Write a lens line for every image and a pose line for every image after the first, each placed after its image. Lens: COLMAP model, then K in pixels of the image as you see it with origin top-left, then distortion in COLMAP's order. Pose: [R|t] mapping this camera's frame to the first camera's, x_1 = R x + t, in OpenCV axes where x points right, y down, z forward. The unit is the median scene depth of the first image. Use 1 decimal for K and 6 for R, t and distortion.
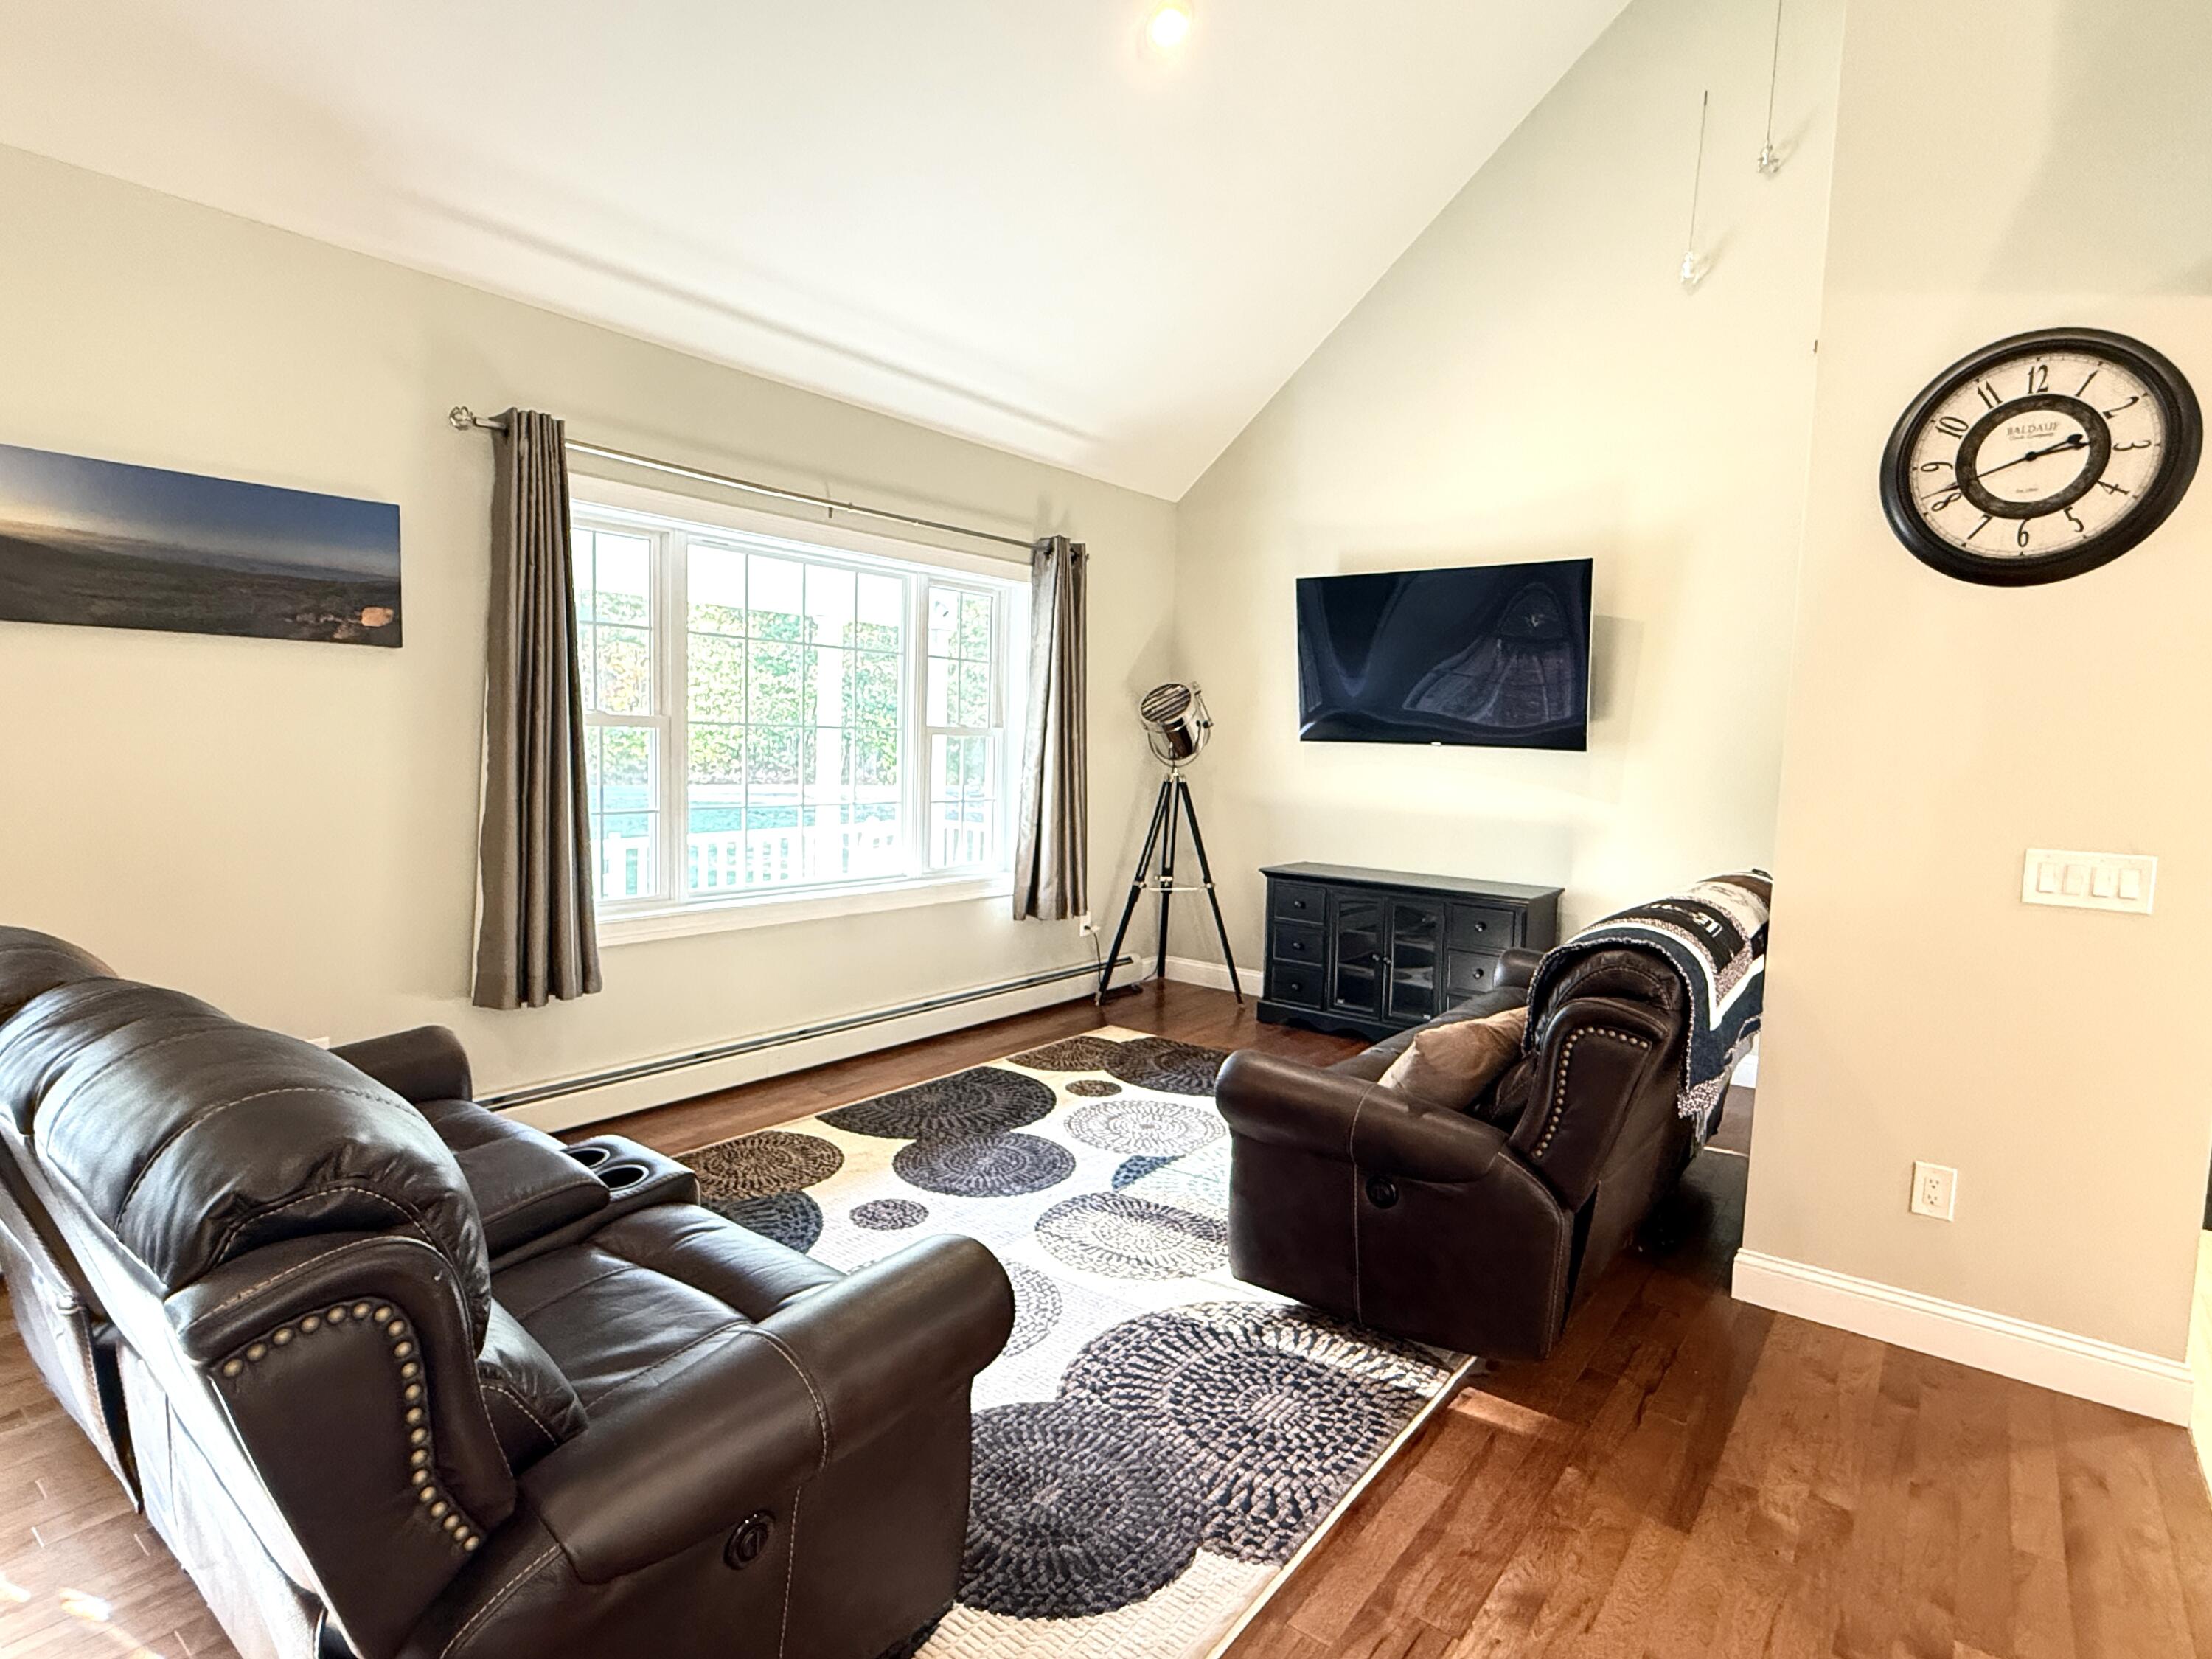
lens RADIAL K [[1162.4, 0, 1106.0], [0, 1162.4, 832.5], [0, 0, 1]] dist [0.000373, 0.000971]
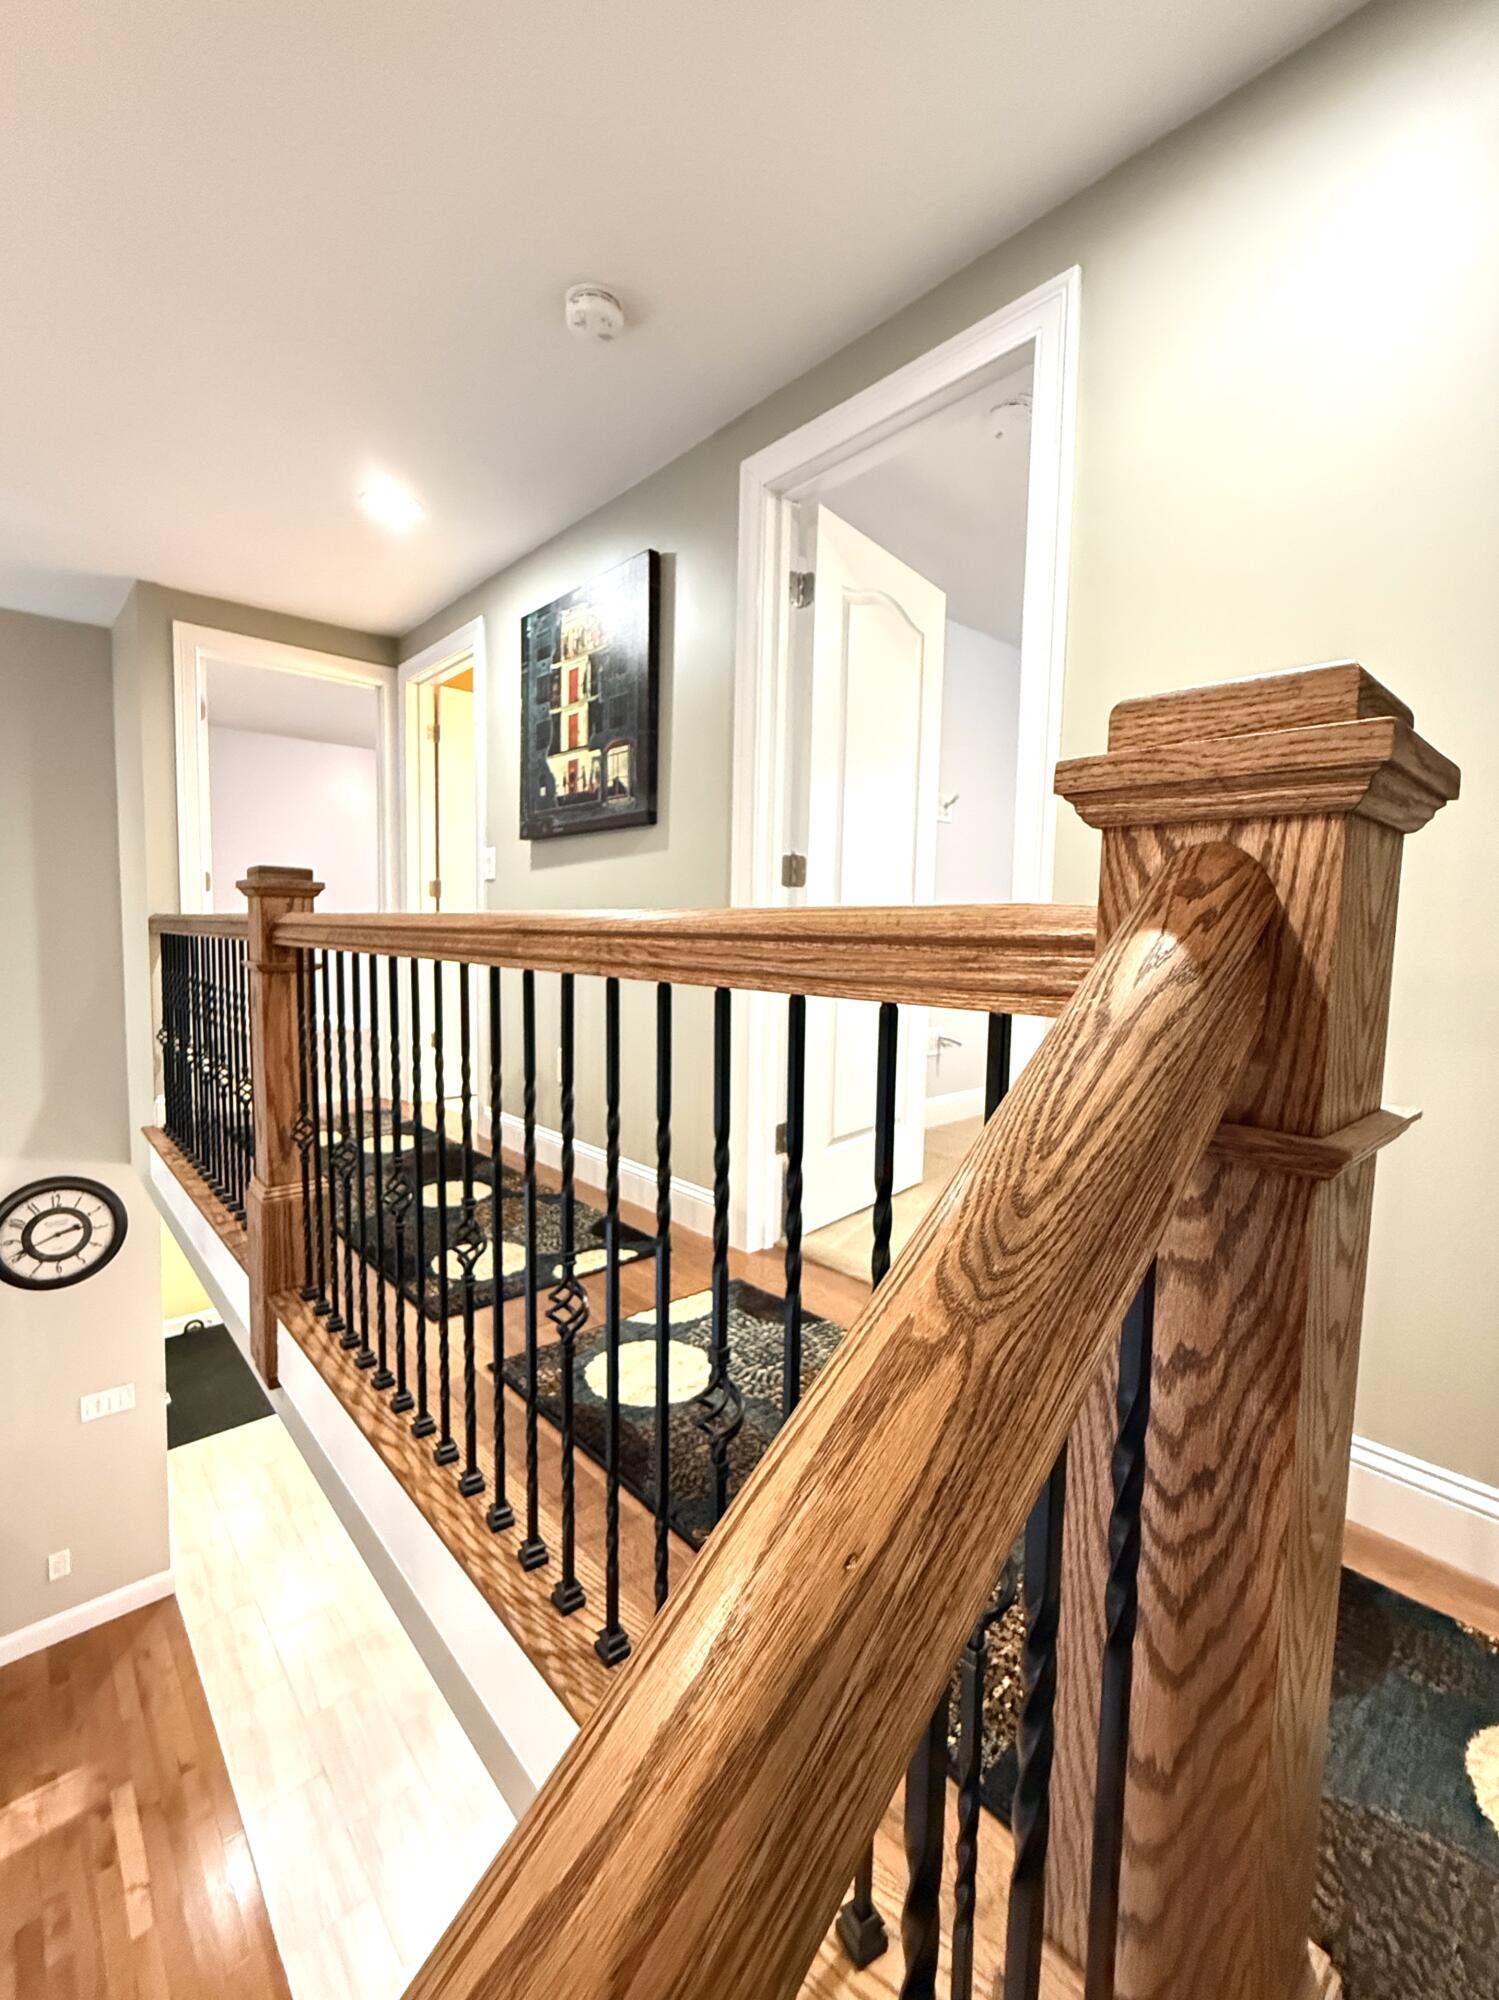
lens RADIAL K [[847.1, 0, 748.1], [0, 847.1, 1003.0], [0, 0, 1]] dist [-0.000211, -0.000204]
pose [[0.181289, -0.105513, 0.977753, -0.351901], [0.063975, 0.993387, 0.095338, -0.591999], [-0.981347, 0.045268, 0.186840, -0.433502]]
